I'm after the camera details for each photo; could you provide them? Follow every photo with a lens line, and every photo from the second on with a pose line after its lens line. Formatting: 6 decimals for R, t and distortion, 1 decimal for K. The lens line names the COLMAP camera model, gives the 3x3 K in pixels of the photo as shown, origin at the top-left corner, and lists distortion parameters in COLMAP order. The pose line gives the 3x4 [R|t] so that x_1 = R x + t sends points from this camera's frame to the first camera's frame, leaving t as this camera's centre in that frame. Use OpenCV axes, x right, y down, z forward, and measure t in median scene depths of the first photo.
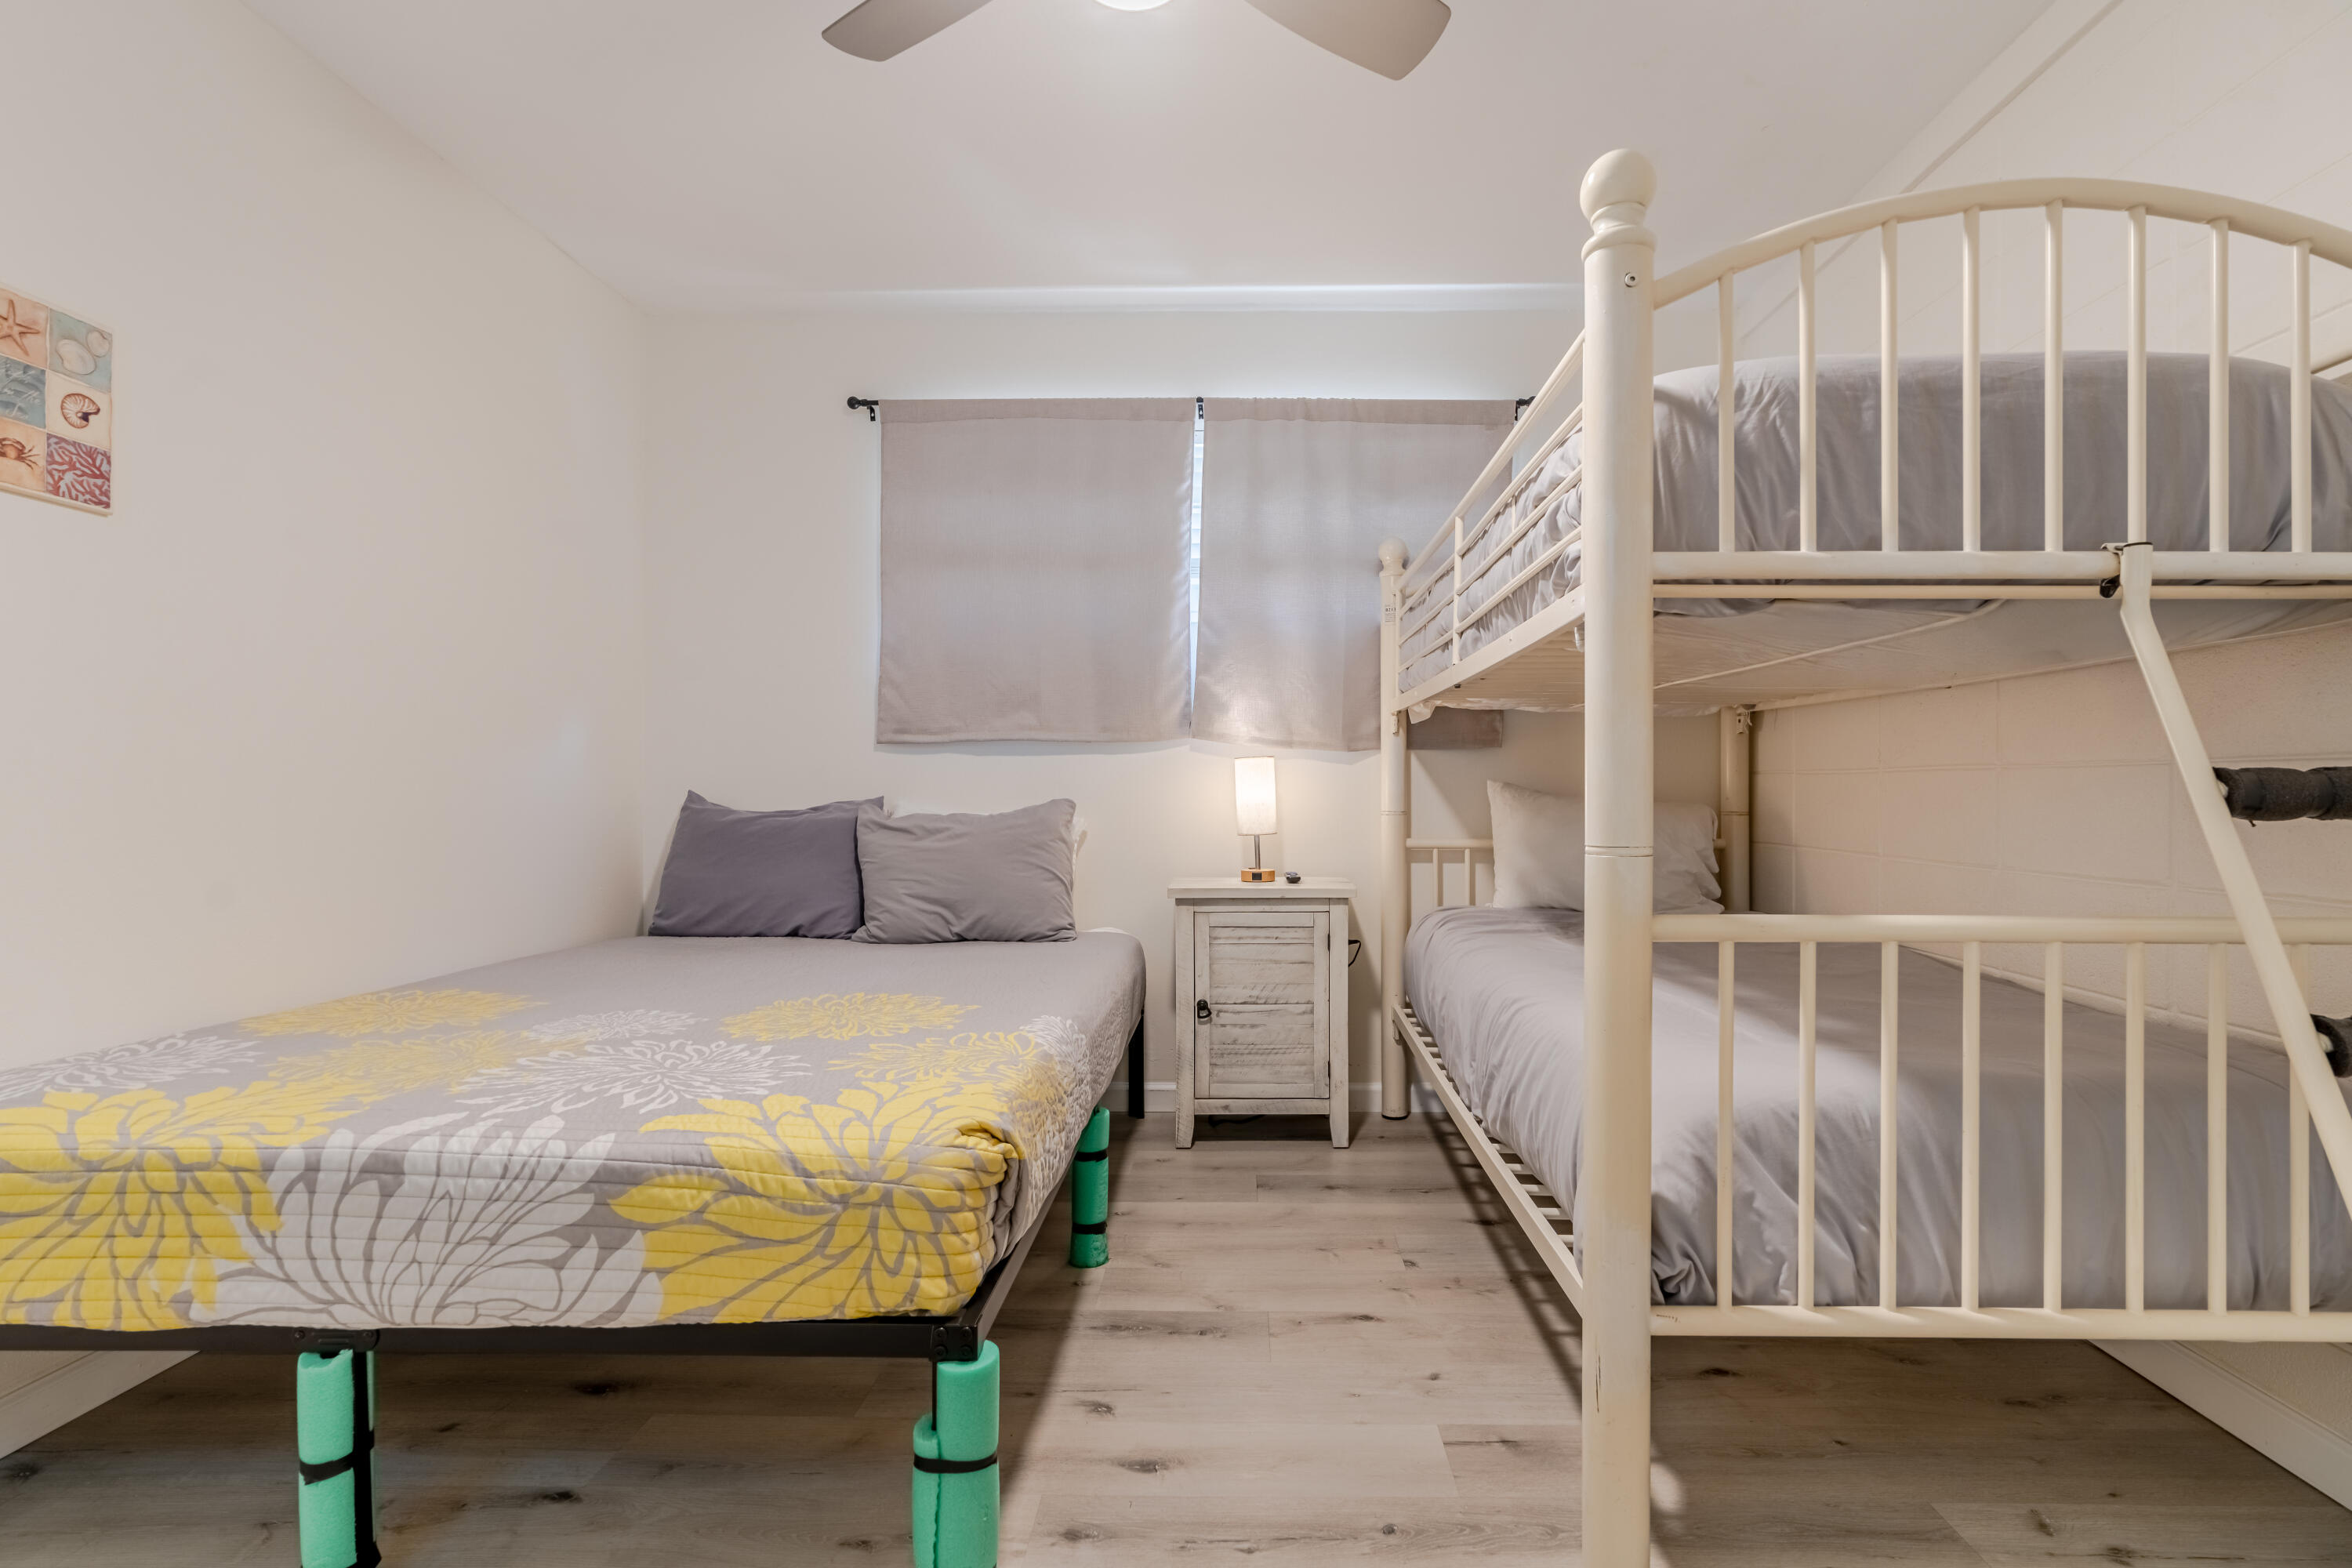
lens RADIAL K [[1069.5, 0, 1221.9], [0, 1069.5, 782.4], [0, 0, 1]] dist [-0.001701, 0.001206]
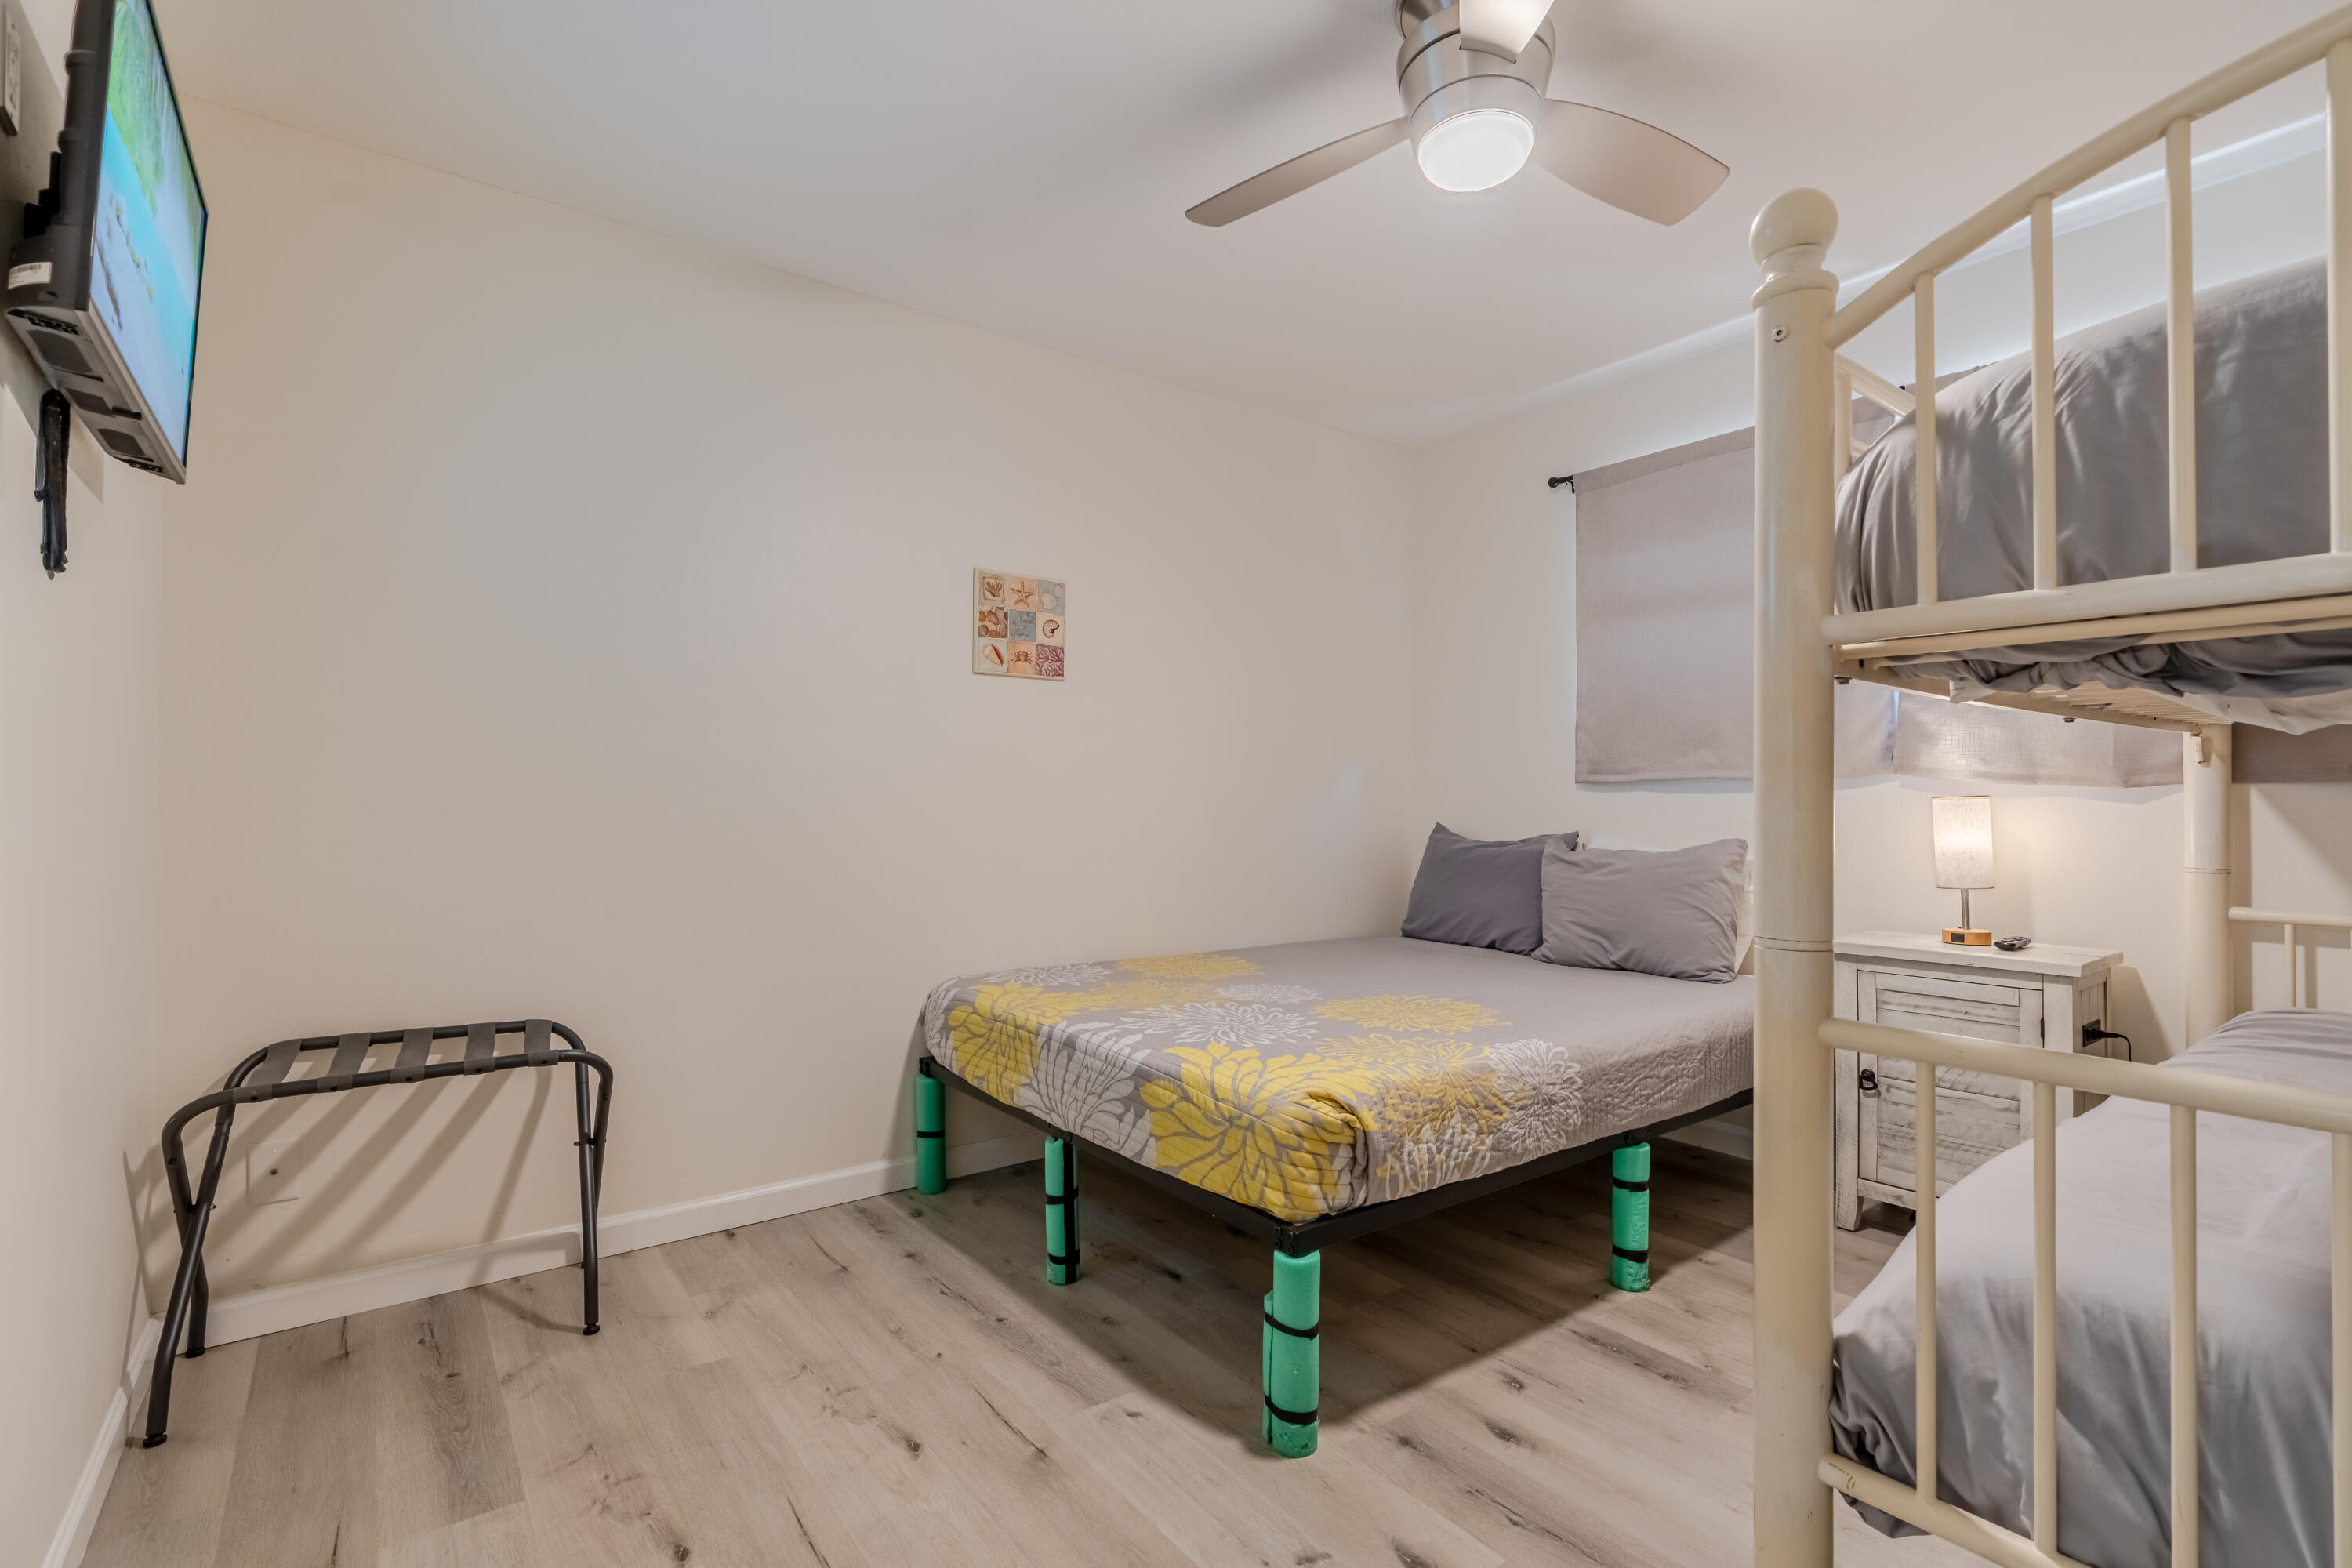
lens RADIAL K [[1069.5, 0, 1221.9], [0, 1069.5, 782.4], [0, 0, 1]] dist [-0.001701, 0.001206]
pose [[0.636513, -0.010322, -0.771197, 0.733931], [0.002214, 0.999931, -0.011556, -0.061881], [0.771262, 0.005648, 0.636492, 0.026758]]
